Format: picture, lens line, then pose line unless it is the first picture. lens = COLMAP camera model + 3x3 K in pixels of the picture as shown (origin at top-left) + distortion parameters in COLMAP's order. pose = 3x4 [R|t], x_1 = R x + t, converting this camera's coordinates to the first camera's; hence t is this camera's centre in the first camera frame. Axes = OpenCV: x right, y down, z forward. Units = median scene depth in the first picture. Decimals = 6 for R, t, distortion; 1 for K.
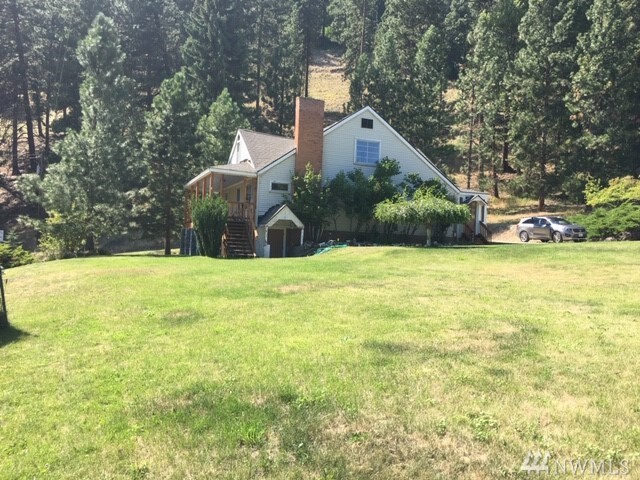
lens RADIAL K [[543.0, 0, 319.9], [0, 543.0, 240.8], [0, 0, 1]] dist [0.037453, -0.059968]
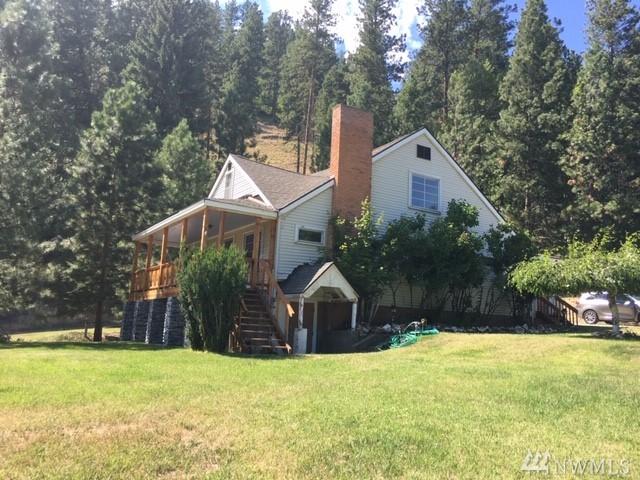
lens RADIAL K [[543.0, 0, 318.2], [0, 543.0, 227.5], [0, 0, 1]] dist [0.037453, -0.059968]
pose [[0.985850, 0.035451, 0.163839, -0.133425], [-0.008589, 0.986781, -0.161833, -0.004758], [-0.167411, 0.158135, 0.973122, 0.300267]]
